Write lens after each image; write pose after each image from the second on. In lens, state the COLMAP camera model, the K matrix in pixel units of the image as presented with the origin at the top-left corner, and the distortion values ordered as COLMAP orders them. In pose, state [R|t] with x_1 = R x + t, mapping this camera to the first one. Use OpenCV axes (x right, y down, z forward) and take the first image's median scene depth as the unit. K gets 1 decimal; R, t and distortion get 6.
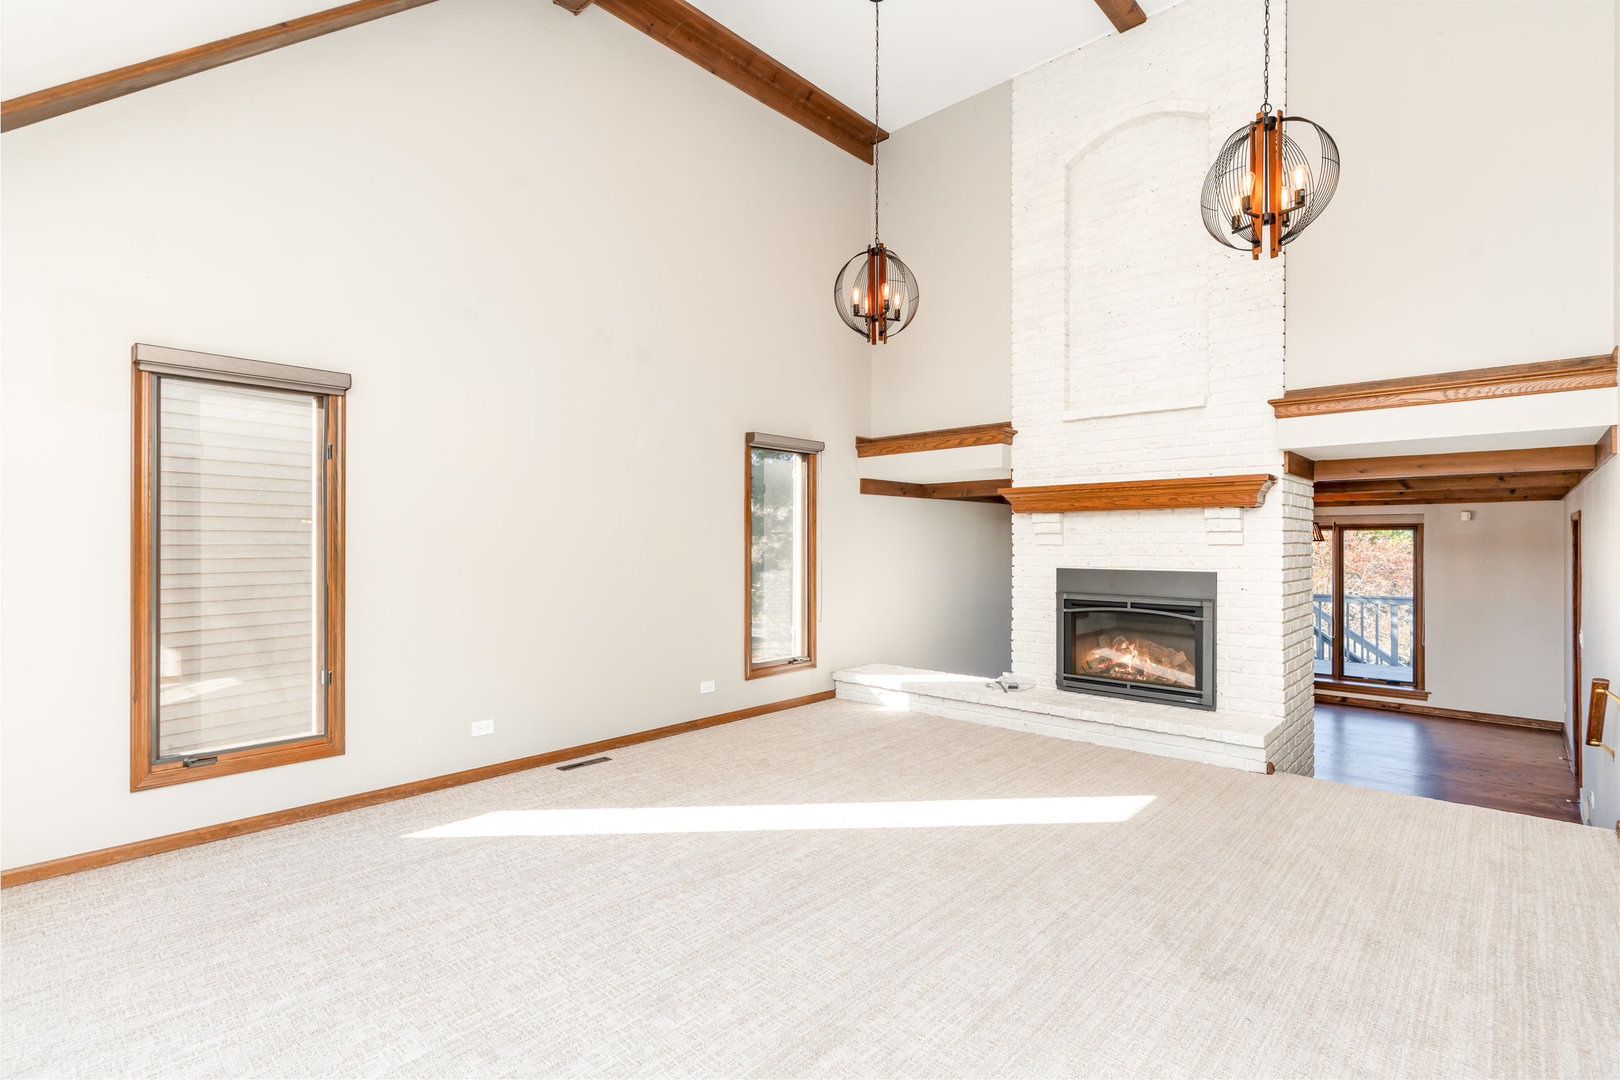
lens RADIAL K [[773.5, 0, 802.8], [0, 773.5, 540.1], [0, 0, 1]] dist [0.006028, 0.000939]
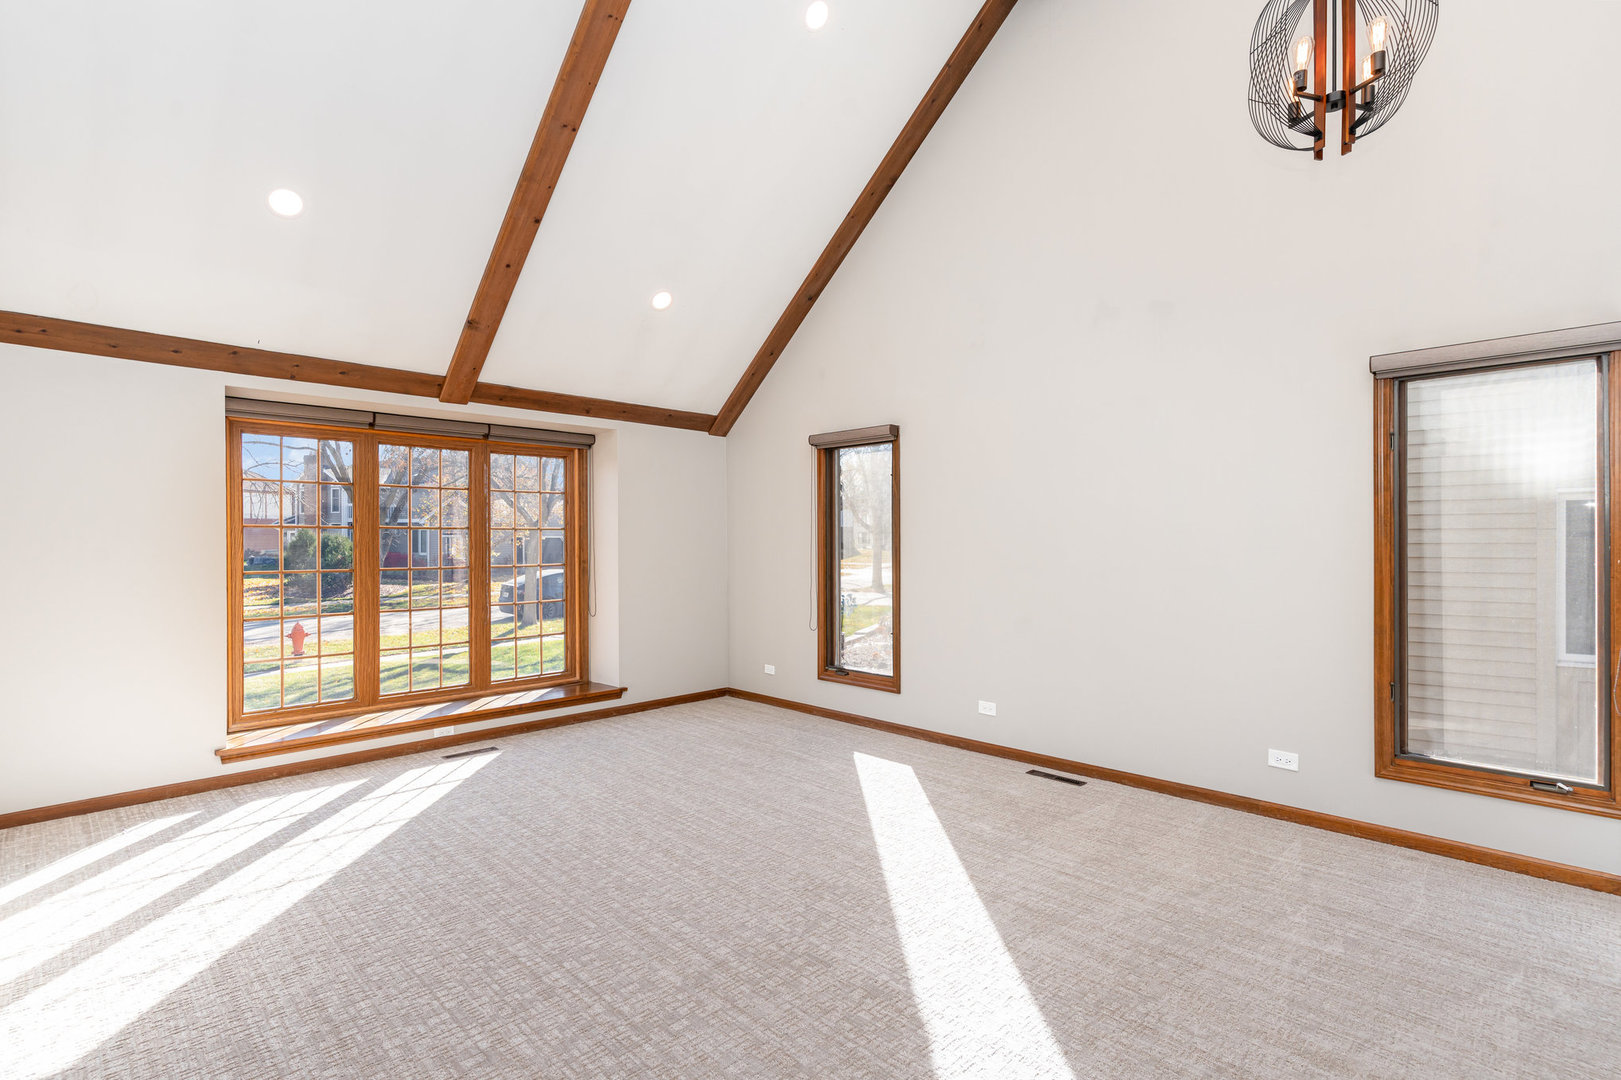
lens RADIAL K [[774.0, 0, 804.4], [0, 774.0, 544.5], [0, 0, 1]] dist [0.006028, 0.000939]
pose [[-0.047268, 0.001813, -0.998881, 0.560425], [0.002595, 0.999995, 0.001693, 0.003513], [0.998879, -0.002512, -0.047272, 0.622389]]
